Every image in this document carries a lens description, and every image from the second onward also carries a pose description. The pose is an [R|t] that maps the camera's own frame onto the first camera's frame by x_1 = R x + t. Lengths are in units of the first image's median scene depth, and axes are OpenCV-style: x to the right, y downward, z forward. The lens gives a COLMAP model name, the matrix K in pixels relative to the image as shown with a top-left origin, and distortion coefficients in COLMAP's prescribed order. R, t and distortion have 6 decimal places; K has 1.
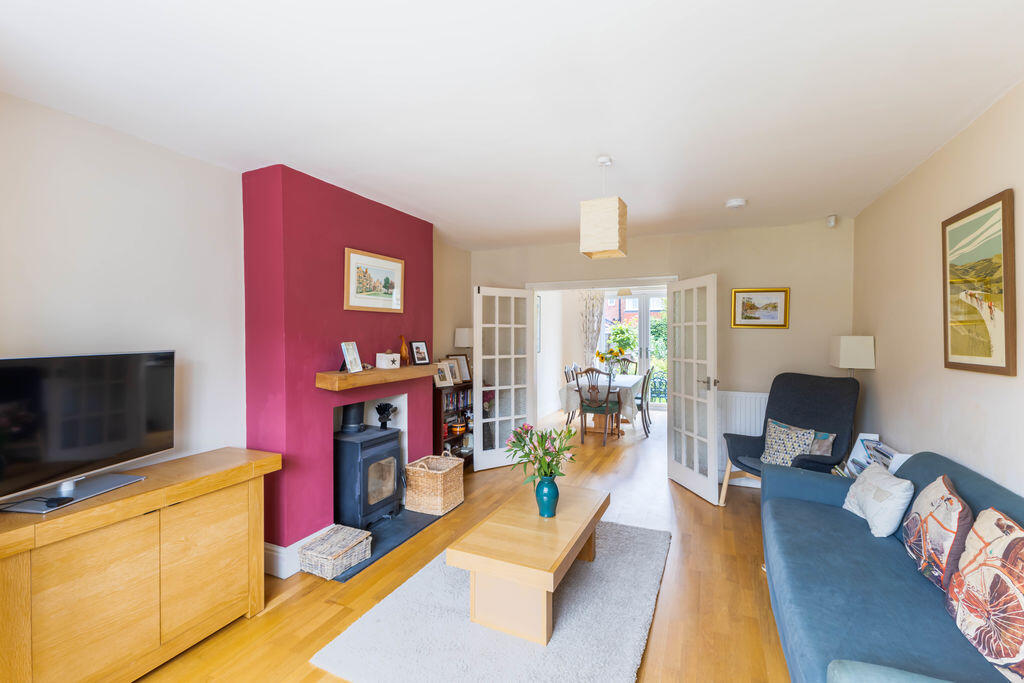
lens RADIAL K [[432.6, 0, 515.0], [0, 432.6, 332.1], [0, 0, 1]] dist [0.001992, 0.000214]
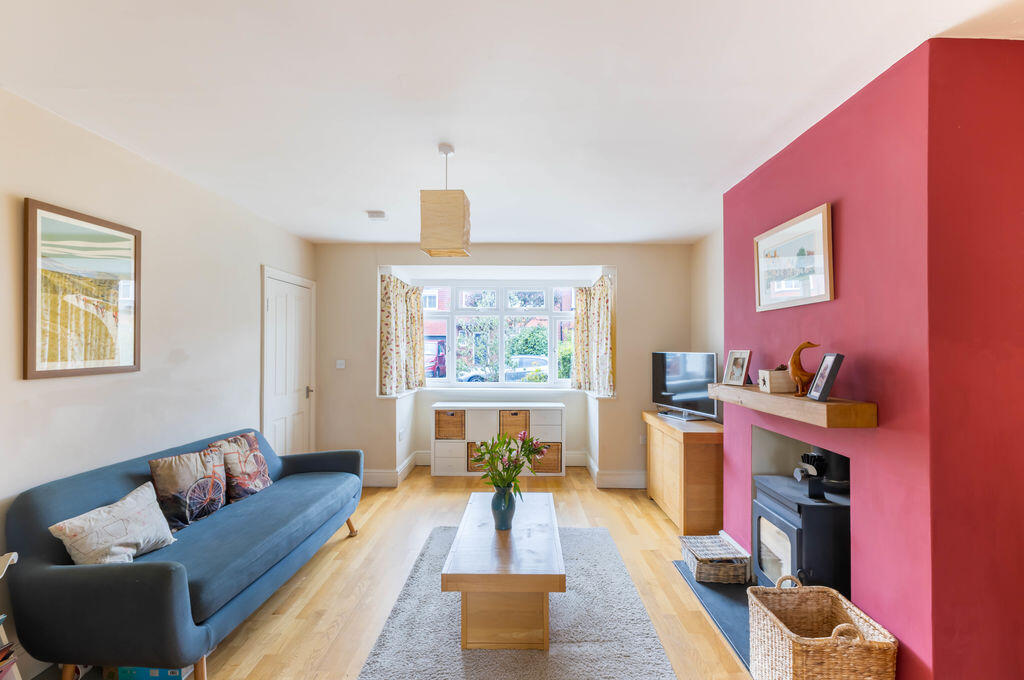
lens RADIAL K [[432.6, 0, 517.3], [0, 432.6, 343.9], [0, 0, 1]] dist [0.001992, 0.000214]
pose [[-0.934946, -0.002914, -0.354778, 0.469275], [-0.001537, 0.999990, -0.004164, 0.018575], [0.354787, -0.003348, -0.934941, 2.329503]]
